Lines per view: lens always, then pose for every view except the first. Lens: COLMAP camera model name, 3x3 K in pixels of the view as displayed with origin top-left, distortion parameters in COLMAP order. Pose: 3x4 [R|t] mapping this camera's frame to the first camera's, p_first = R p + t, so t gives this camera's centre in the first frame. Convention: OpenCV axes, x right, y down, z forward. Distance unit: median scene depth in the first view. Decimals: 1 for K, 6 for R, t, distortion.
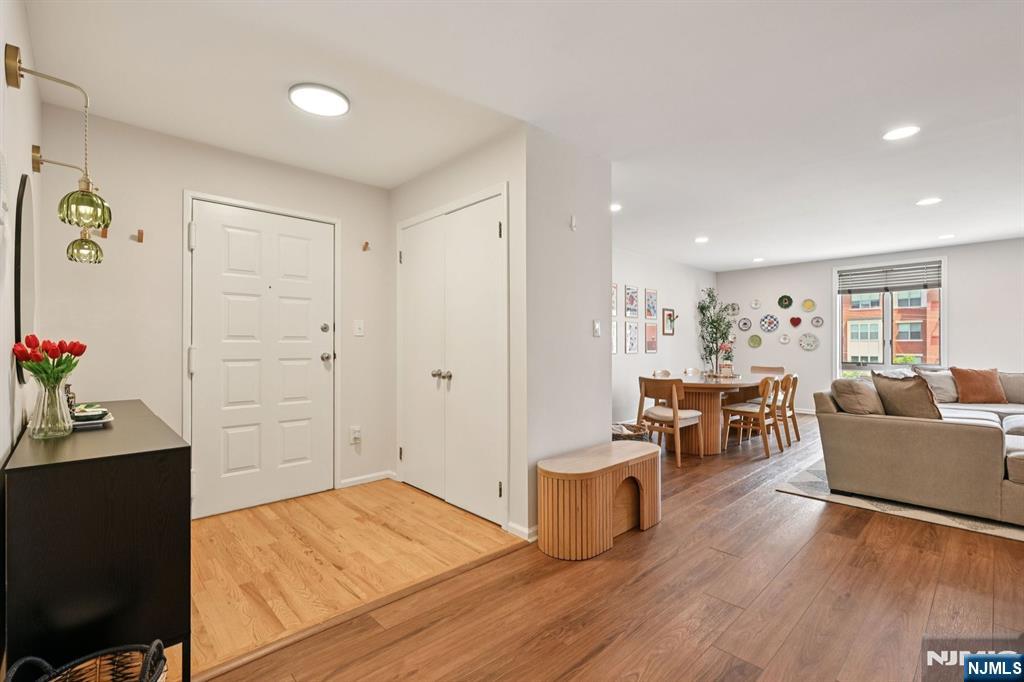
lens RADIAL K [[461.4, 0, 511.6], [0, 461.4, 344.4], [0, 0, 1]] dist [0.005183, 0.000310]
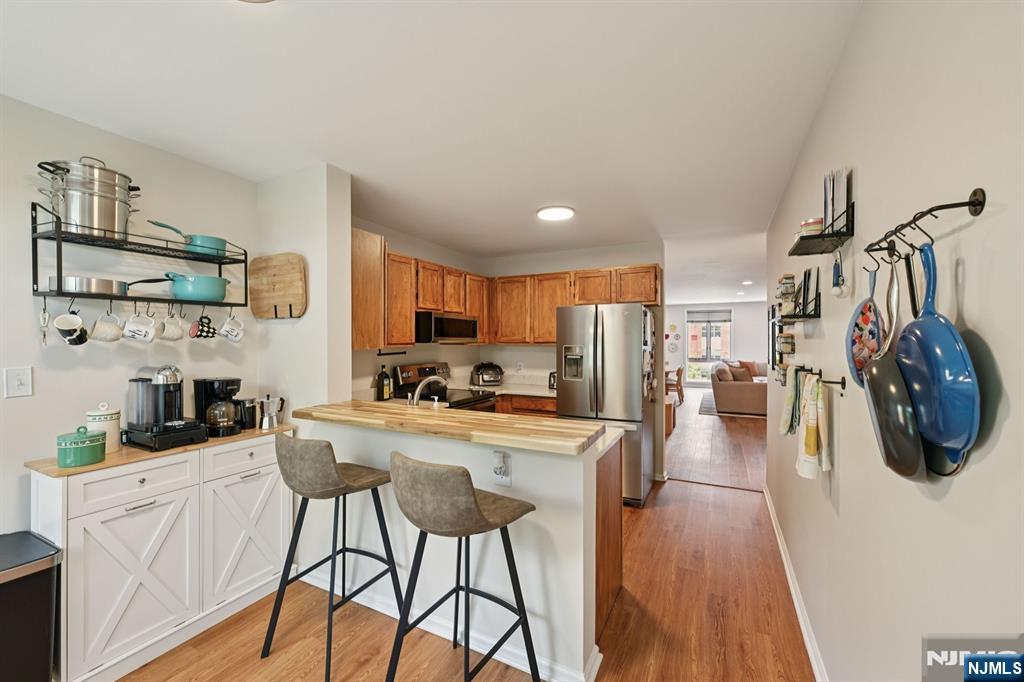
lens RADIAL K [[407.6, 0, 507.9], [0, 407.6, 341.8], [0, 0, 1]] dist [-0.000648, 0.000088]
pose [[0.944956, -0.004321, 0.327168, -0.577334], [0.002022, 0.999971, 0.007368, -0.045441], [-0.327190, -0.006301, 0.944937, -0.375168]]
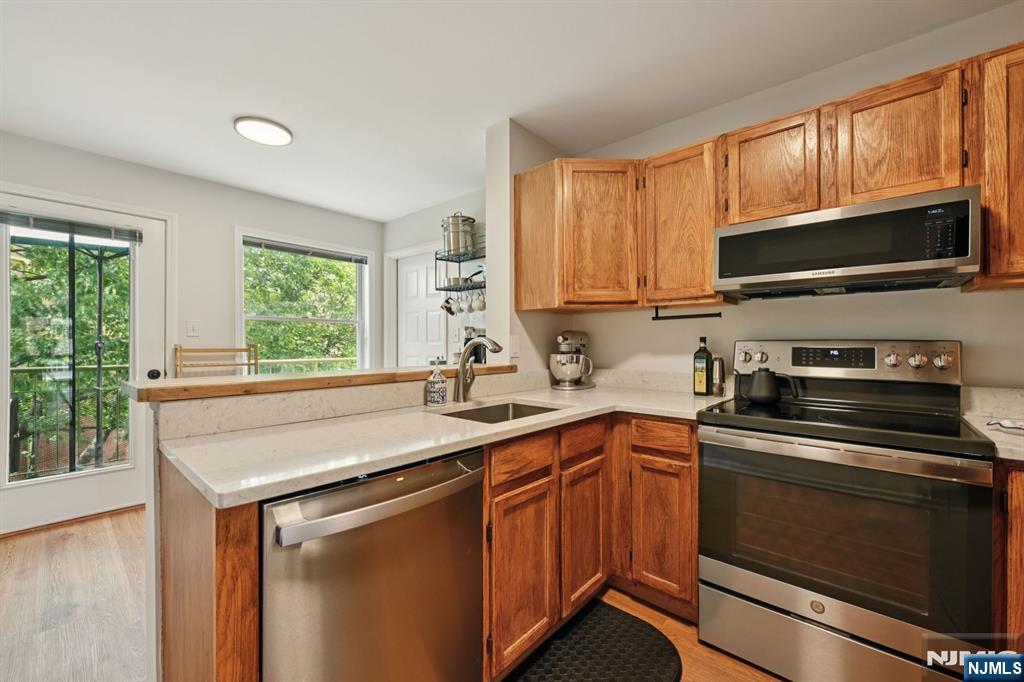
lens RADIAL K [[407.6, 0, 509.7], [0, 407.6, 343.7], [0, 0, 1]] dist [-0.000648, 0.000088]
pose [[0.083080, -0.001370, -0.996542, -0.264617], [-0.000207, 0.999999, -0.001392, -0.007883], [0.996543, 0.000322, 0.083080, -0.020347]]
